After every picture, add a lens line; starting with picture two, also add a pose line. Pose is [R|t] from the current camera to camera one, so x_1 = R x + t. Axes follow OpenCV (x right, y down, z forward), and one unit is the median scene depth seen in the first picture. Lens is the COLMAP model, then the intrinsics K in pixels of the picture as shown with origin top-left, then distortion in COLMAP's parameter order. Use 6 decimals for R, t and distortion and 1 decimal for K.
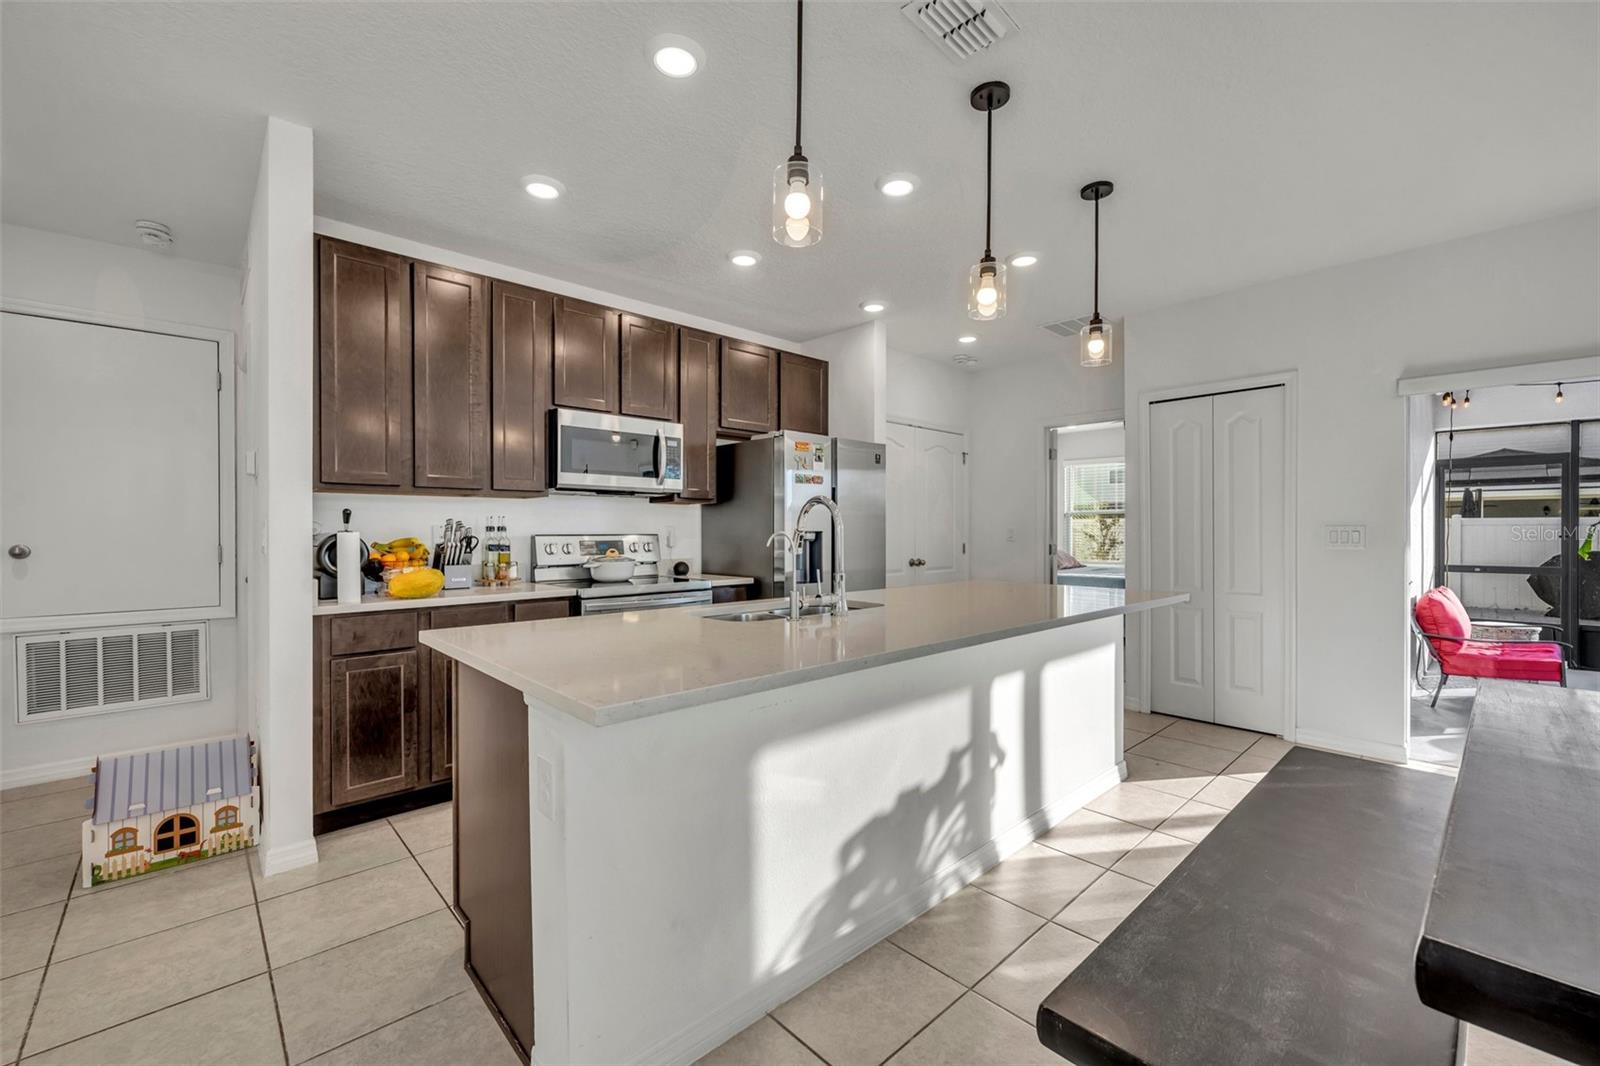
lens RADIAL K [[657.4, 0, 800.0], [0, 657.4, 533.0], [0, 0, 1]] dist [-0.001284, -0.000154]
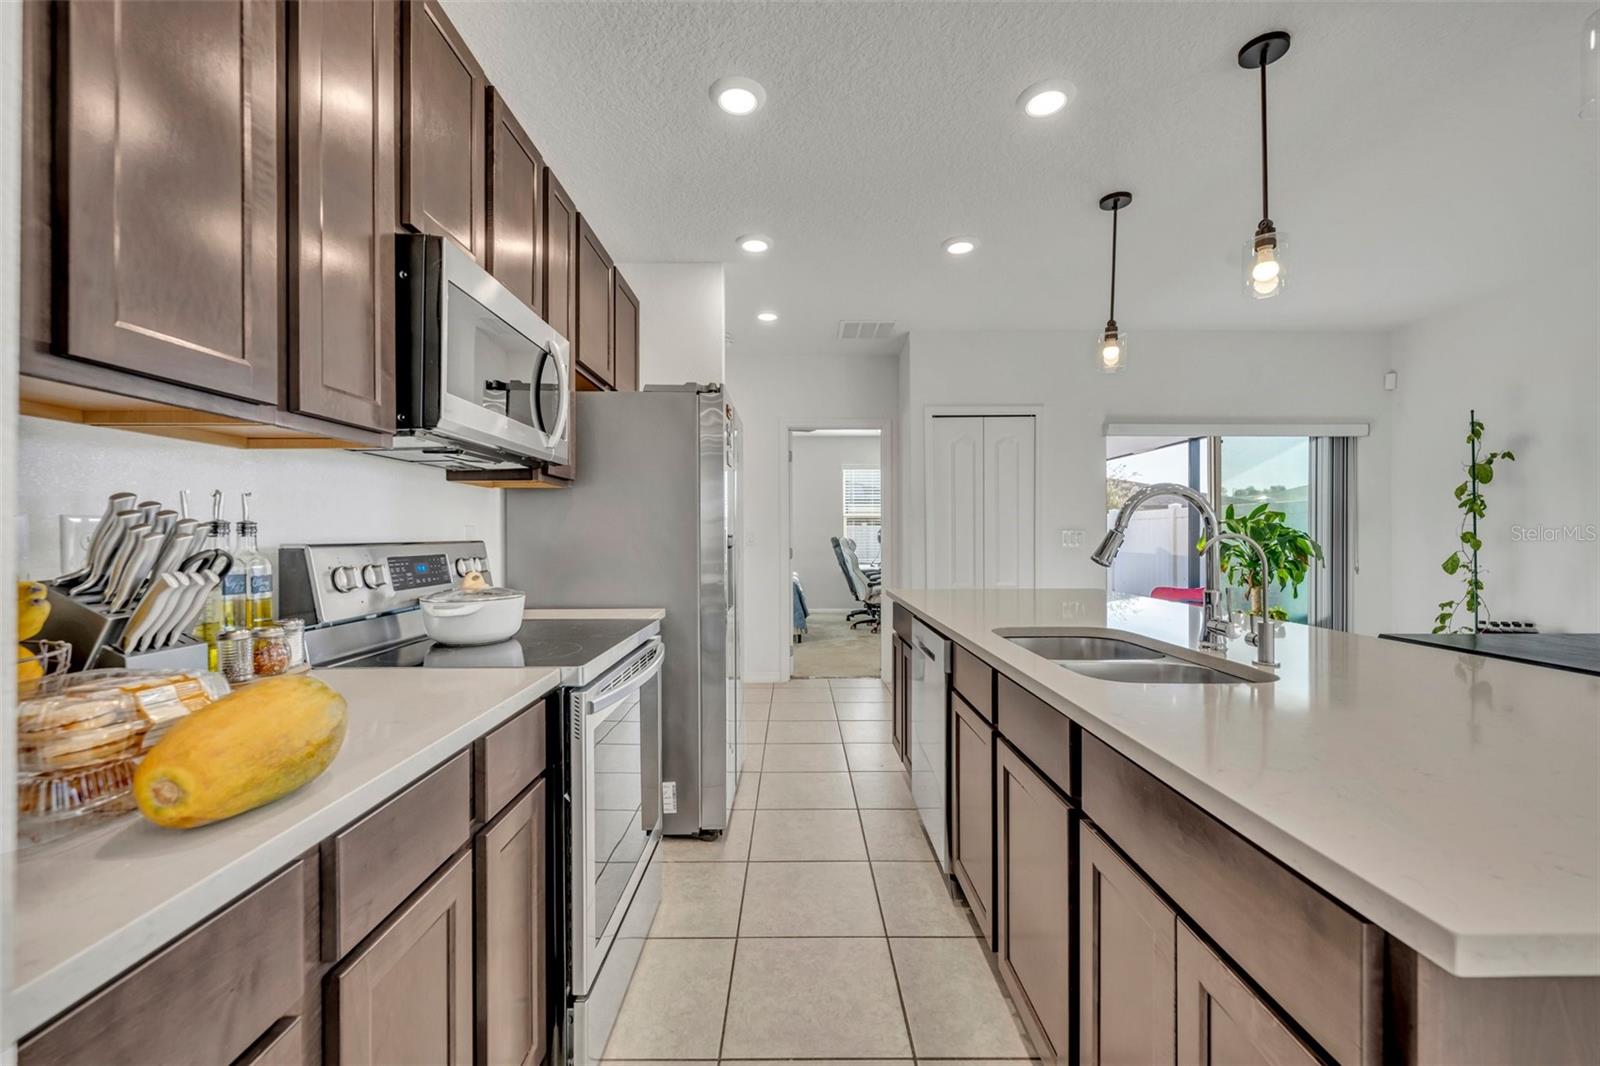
lens RADIAL K [[644.6, 0, 800.0], [0, 644.6, 533.0], [0, 0, 1]] dist [0.000729, 0.000100]
pose [[0.681341, -0.000037, 0.731966, -0.507415], [0.005407, 0.999973, -0.004983, -0.000573], [-0.731946, 0.007353, 0.681323, 0.556372]]
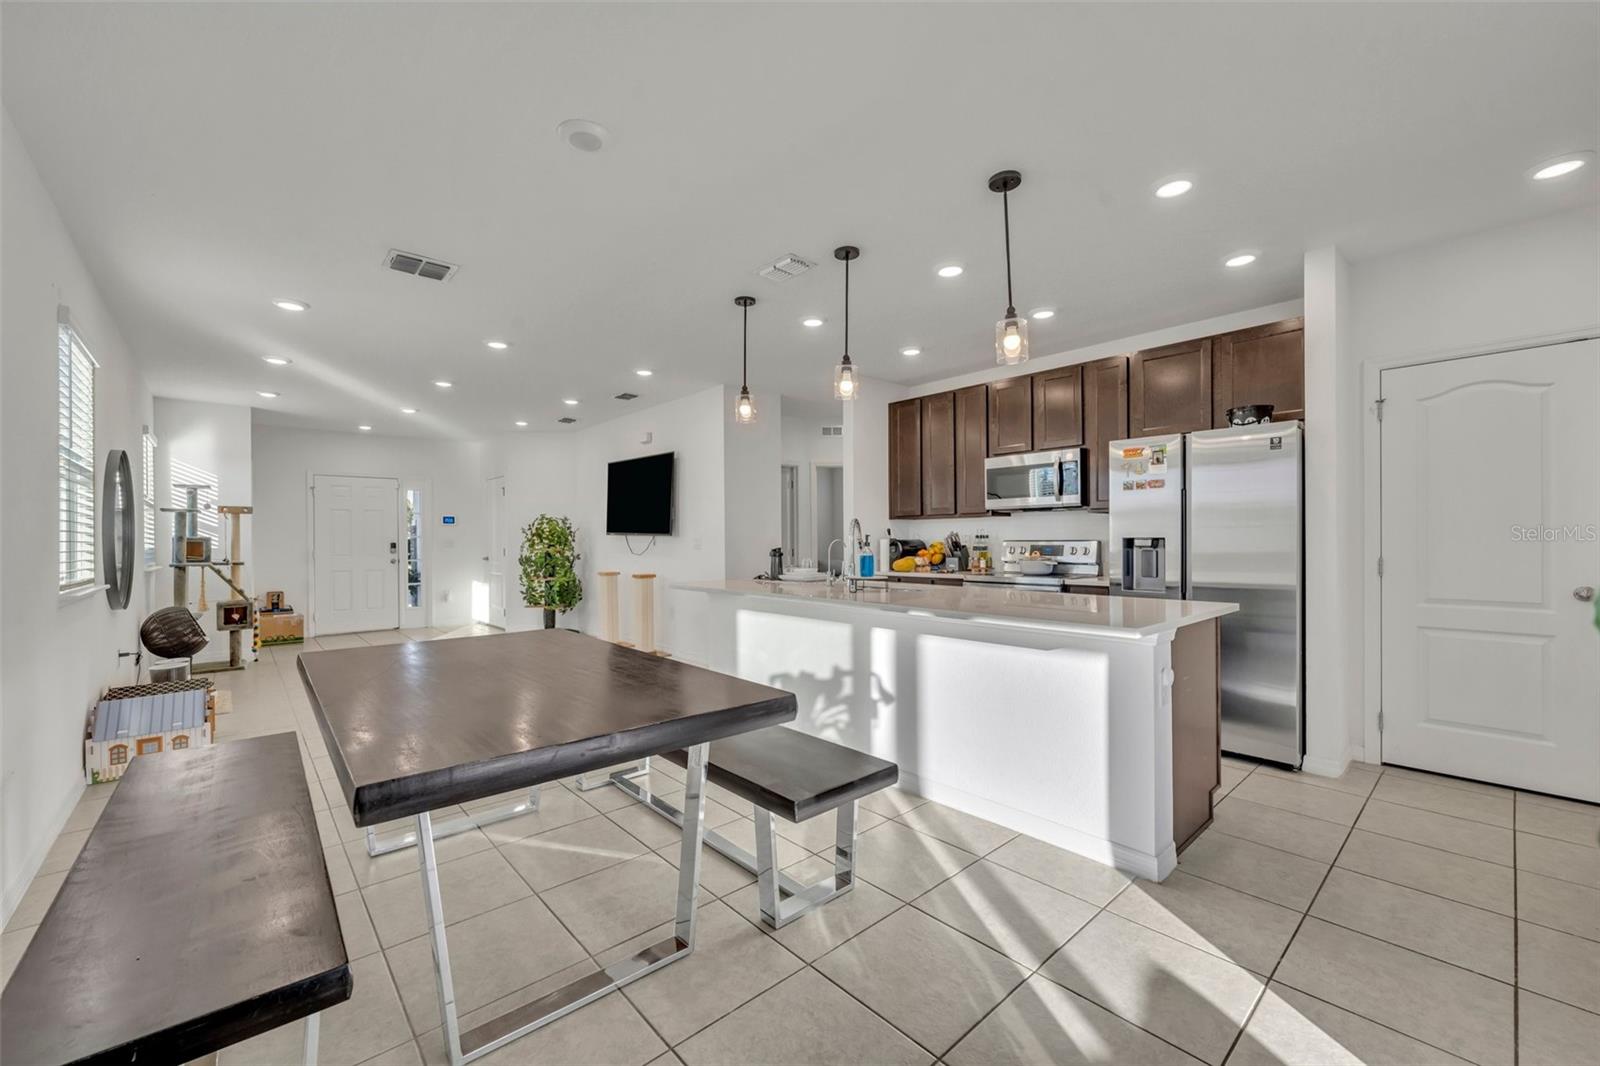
lens RADIAL K [[636.2, 0, 796.5], [0, 636.2, 542.8], [0, 0, 1]] dist [-0.001204, 0.000058]
pose [[-0.025609, 0.006231, -0.999653, 1.130888], [0.003527, 0.999975, 0.006143, -0.002984], [0.999666, -0.003369, -0.025631, 0.589841]]
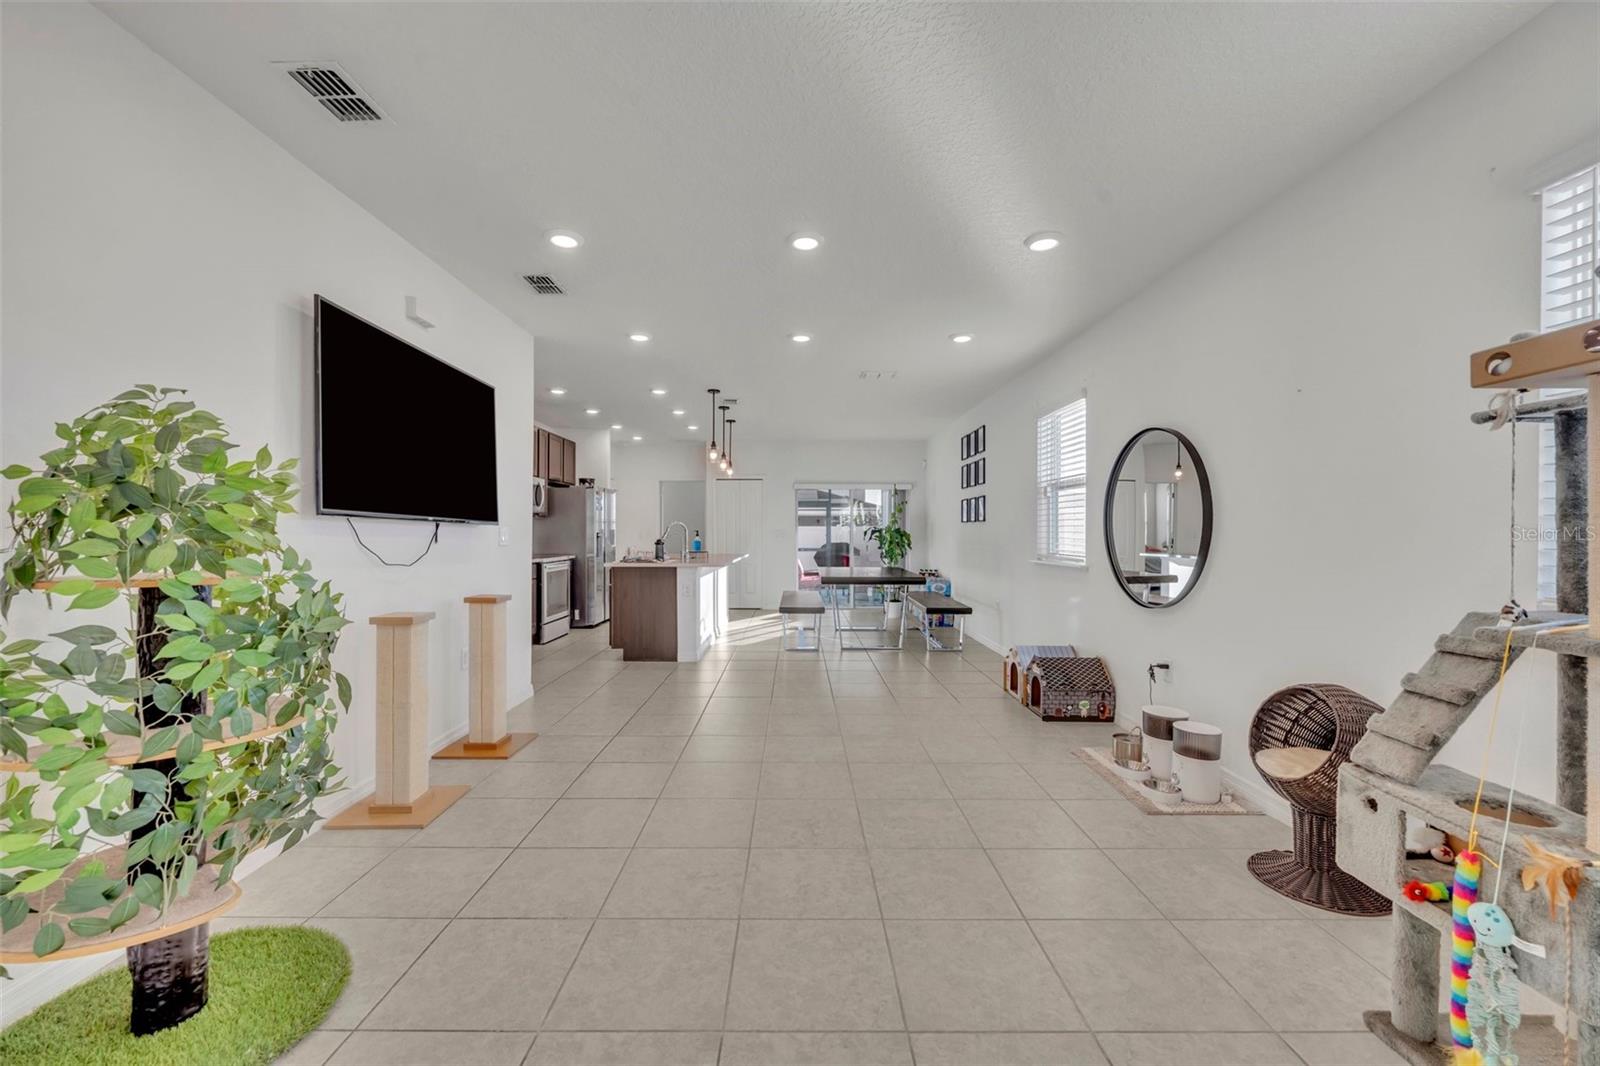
lens RADIAL K [[635.4, 0, 793.0], [0, 635.4, 535.5], [0, 0, 1]] dist [-0.000516, 0.000042]
pose [[0.688550, -0.000987, 0.725189, -1.215450], [-0.000603, 0.999998, 0.001933, 0.001443], [-0.725189, -0.001768, 0.688548, -1.010138]]
